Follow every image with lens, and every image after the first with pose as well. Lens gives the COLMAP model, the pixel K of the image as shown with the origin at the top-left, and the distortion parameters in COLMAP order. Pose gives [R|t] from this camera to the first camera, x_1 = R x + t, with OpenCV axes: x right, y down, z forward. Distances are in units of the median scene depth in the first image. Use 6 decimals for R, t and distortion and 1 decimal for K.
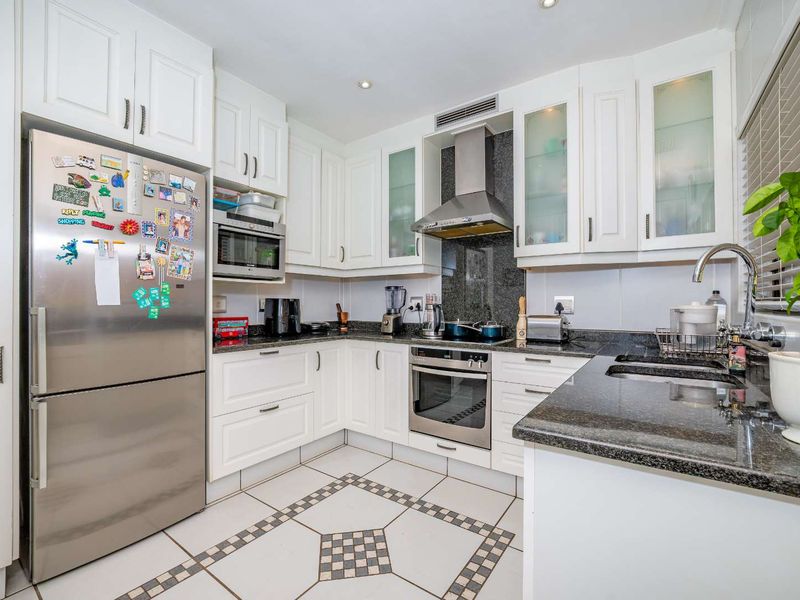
lens RADIAL K [[359.7, 0, 392.4], [0, 359.7, 300.9], [0, 0, 1]] dist [-0.021076, 0.000600]
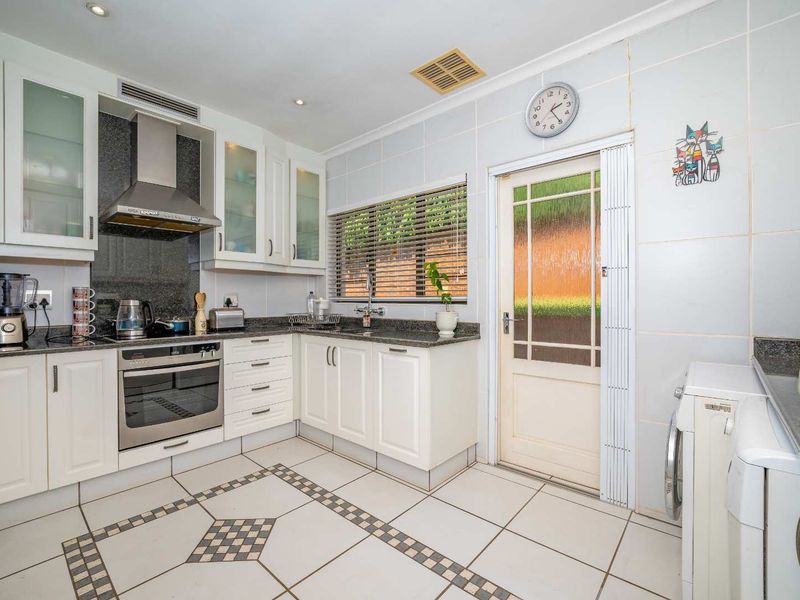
lens RADIAL K [[359.7, 0, 392.4], [0, 359.7, 300.9], [0, 0, 1]] dist [-0.021076, 0.000600]
pose [[0.121391, -0.004176, 0.992596, -0.809745], [0.001487, 0.999991, 0.004025, 0.011065], [-0.992604, 0.000988, 0.121396, 0.319004]]
